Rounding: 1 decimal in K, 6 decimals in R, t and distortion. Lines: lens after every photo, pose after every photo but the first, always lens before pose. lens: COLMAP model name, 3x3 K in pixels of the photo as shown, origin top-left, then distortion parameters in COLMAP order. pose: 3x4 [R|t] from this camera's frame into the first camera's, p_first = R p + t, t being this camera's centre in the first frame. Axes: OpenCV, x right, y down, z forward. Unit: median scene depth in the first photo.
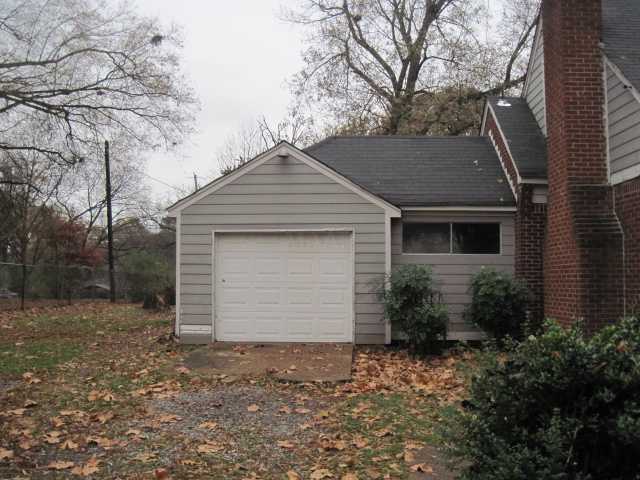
lens RADIAL K [[659.3, 0, 319.8], [0, 659.3, 253.1], [0, 0, 1]] dist [-0.100974, 0.015937]
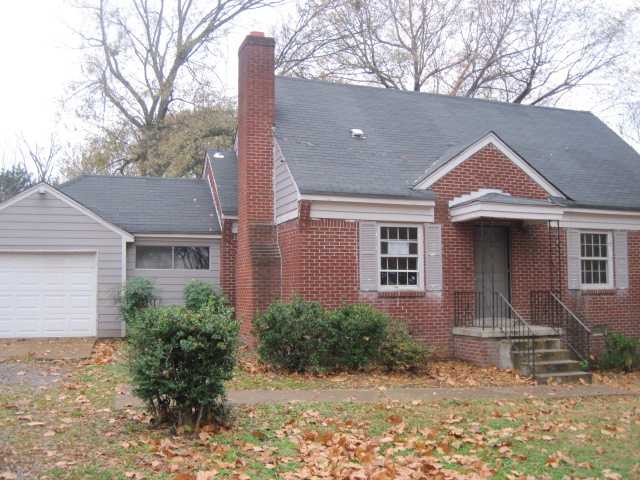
lens RADIAL K [[659.3, 0, 319.8], [0, 659.3, 253.1], [0, 0, 1]] dist [-0.100974, 0.015937]
pose [[0.937296, 0.011697, 0.348338, 0.014451], [-0.006791, 0.999860, -0.015304, -0.013768], [-0.348468, 0.011979, 0.937244, -0.374865]]
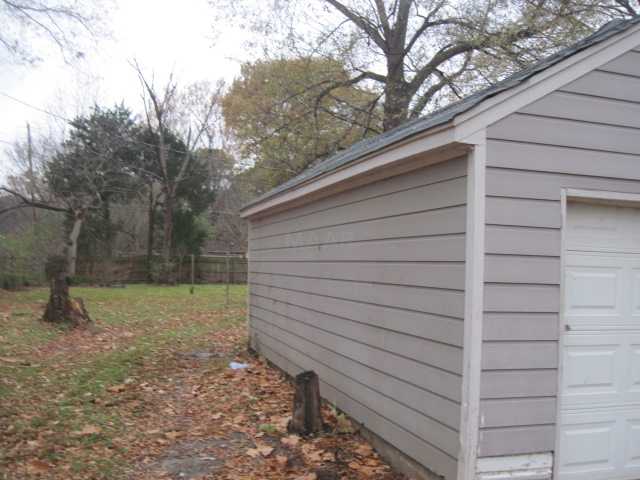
lens RADIAL K [[659.3, 0, 319.8], [0, 659.3, 253.1], [0, 0, 1]] dist [-0.100974, 0.015937]
pose [[0.952831, 0.029594, 0.302056, -0.393967], [-0.040458, 0.998738, 0.029773, -0.005764], [-0.300794, -0.040589, 0.952825, 0.698821]]
